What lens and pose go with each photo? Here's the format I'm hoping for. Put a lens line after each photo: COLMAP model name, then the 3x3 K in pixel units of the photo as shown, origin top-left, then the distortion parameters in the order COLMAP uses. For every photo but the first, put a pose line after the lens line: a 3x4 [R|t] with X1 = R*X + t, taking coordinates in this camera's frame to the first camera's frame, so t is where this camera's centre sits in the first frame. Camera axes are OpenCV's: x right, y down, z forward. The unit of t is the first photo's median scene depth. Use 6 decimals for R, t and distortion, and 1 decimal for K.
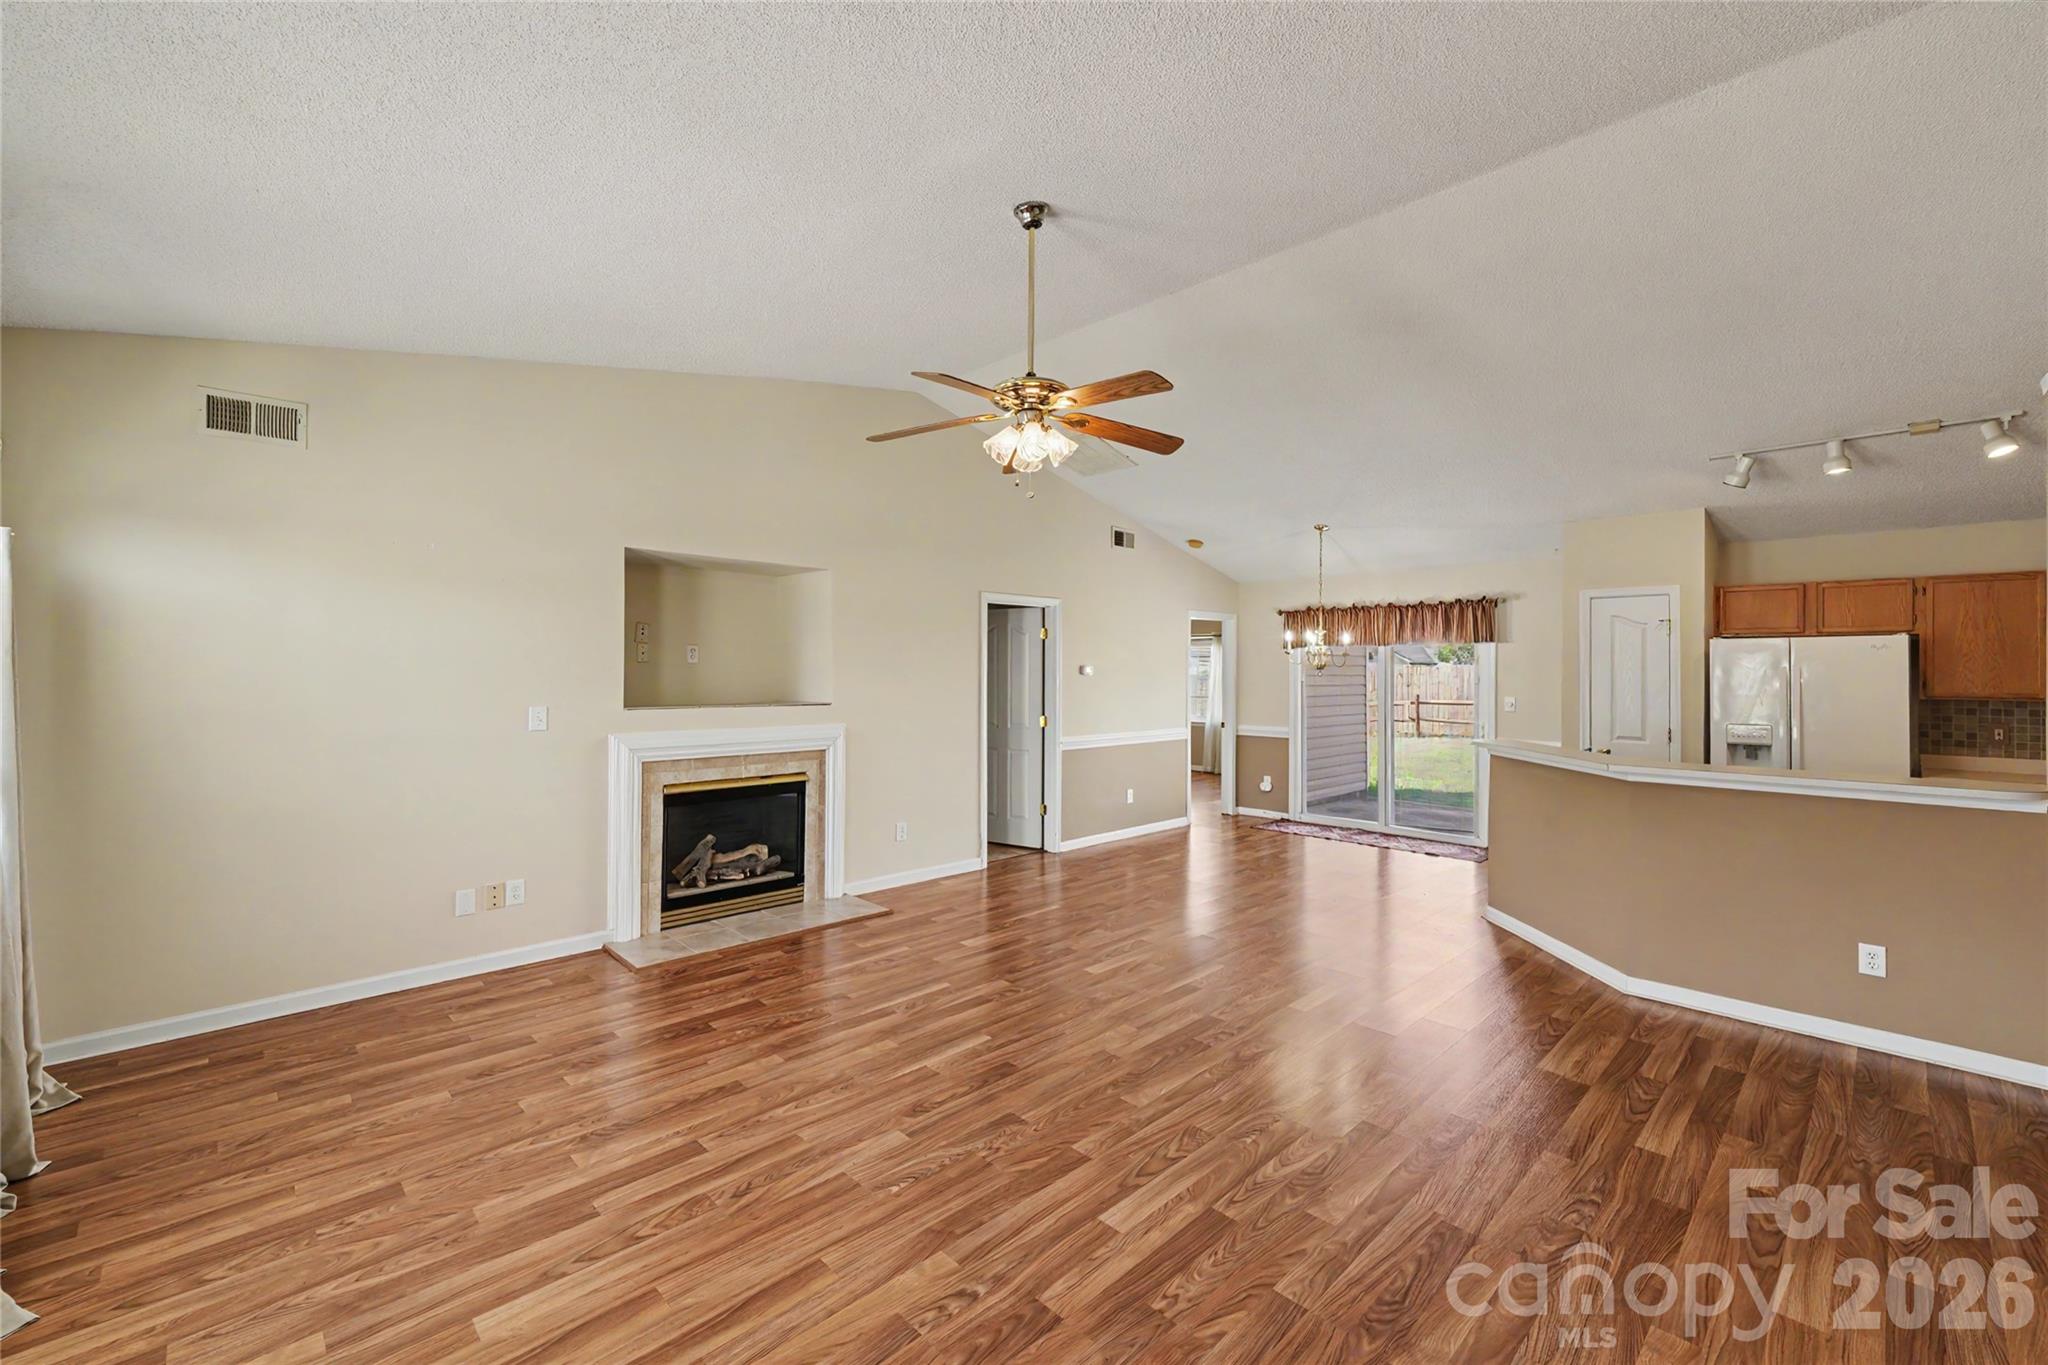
lens RADIAL K [[850.1, 0, 1021.8], [0, 850.1, 660.4], [0, 0, 1]] dist [0.001999, -0.000025]
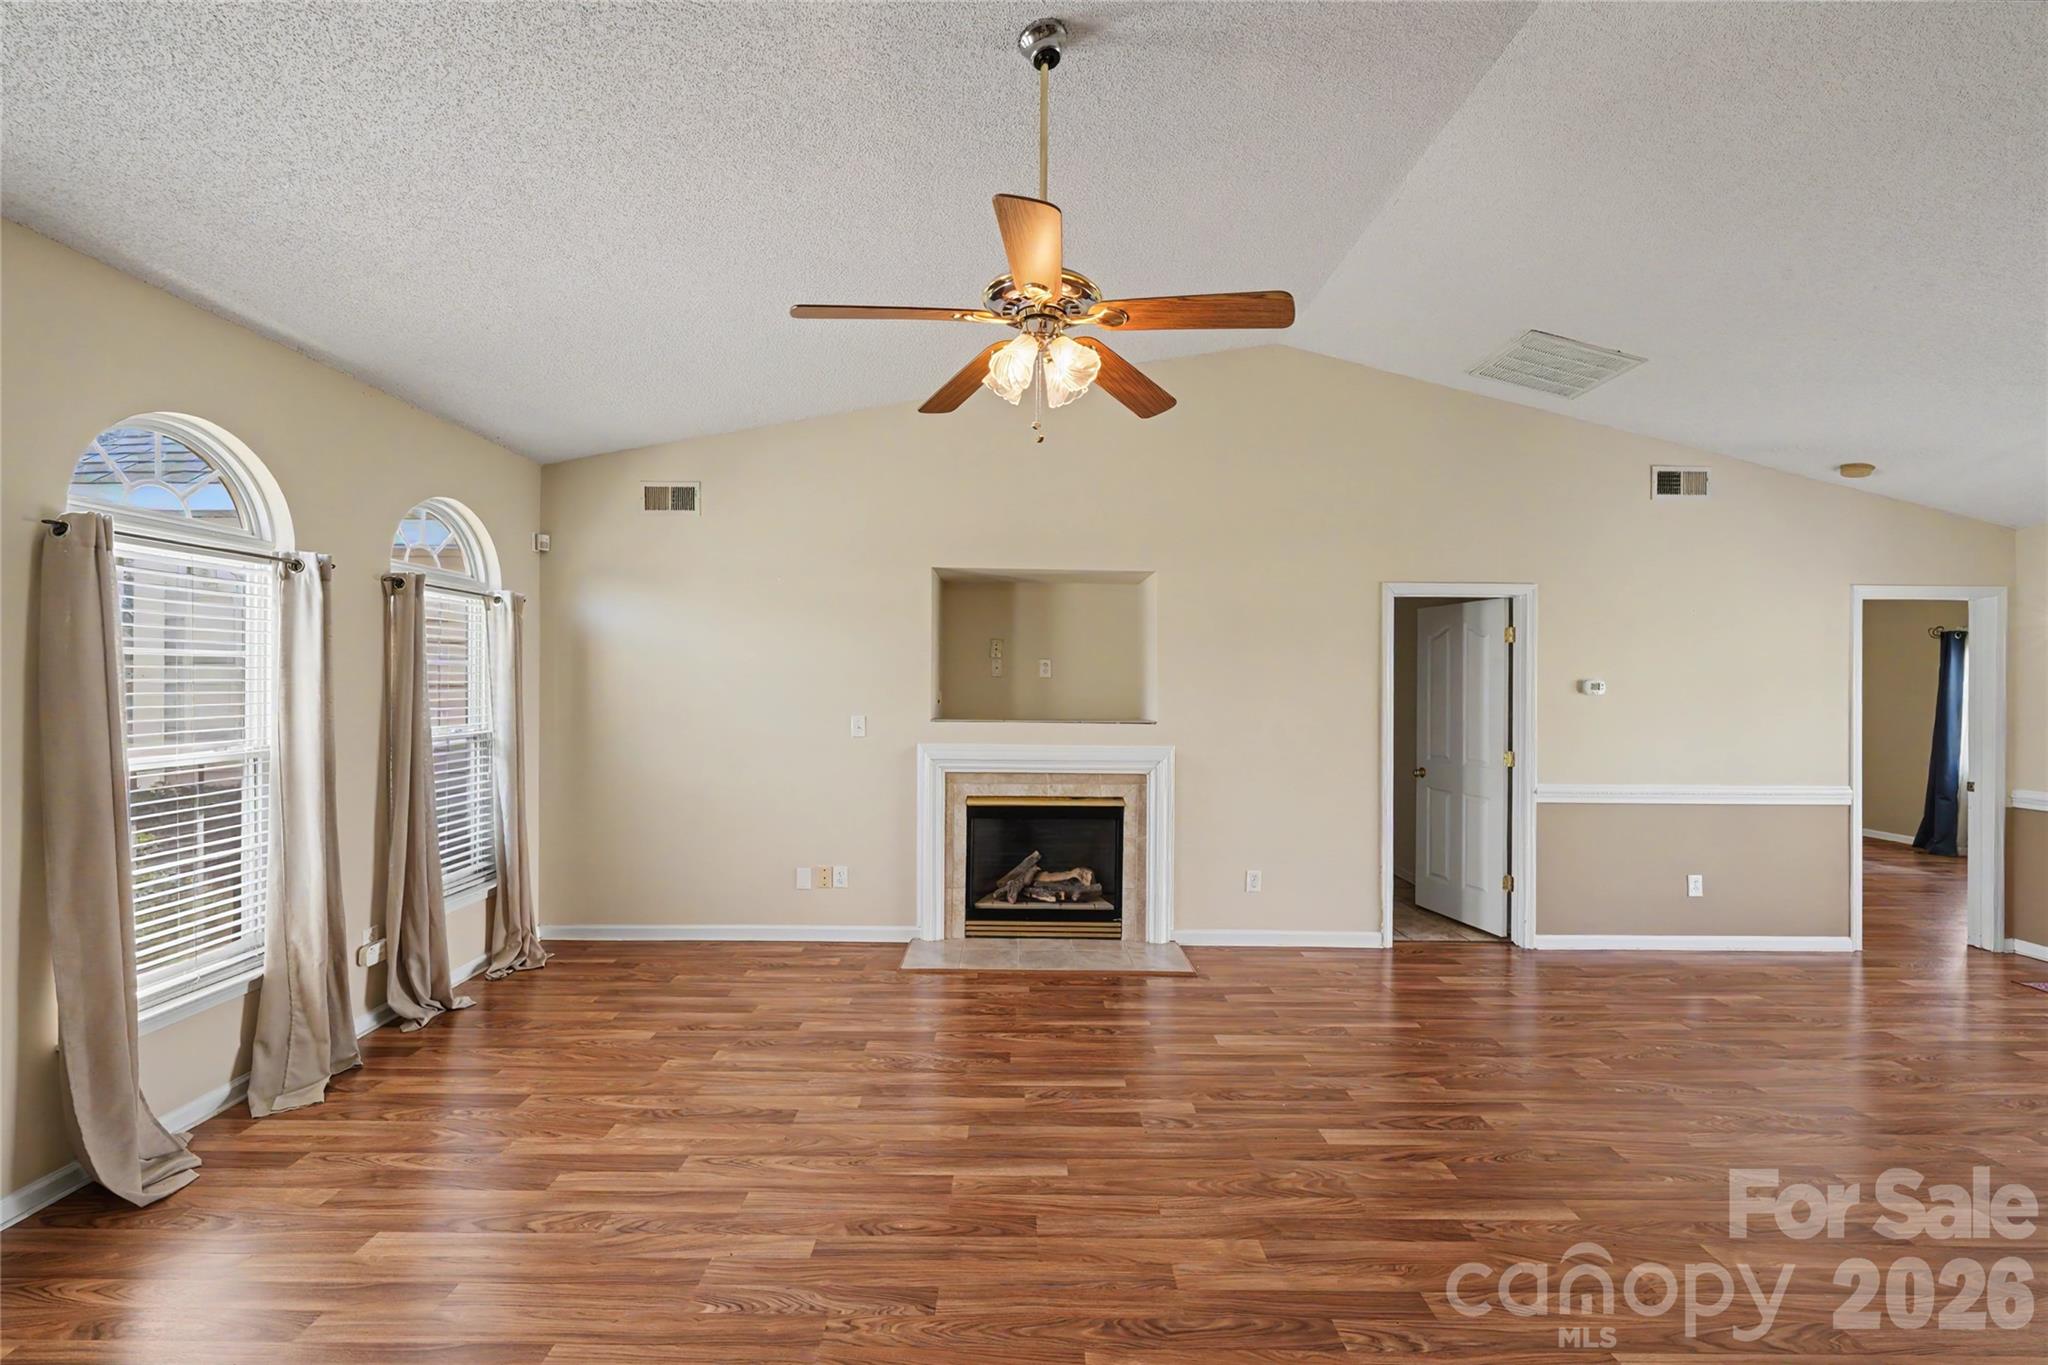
lens RADIAL K [[836.9, 0, 1018.2], [0, 836.9, 676.2], [0, 0, 1]] dist [0.003871, -0.000381]
pose [[0.716863, -0.004344, -0.697201, 0.310901], [0.003563, 0.999990, -0.002568, 0.004874], [0.697205, -0.000643, 0.716871, 0.306011]]
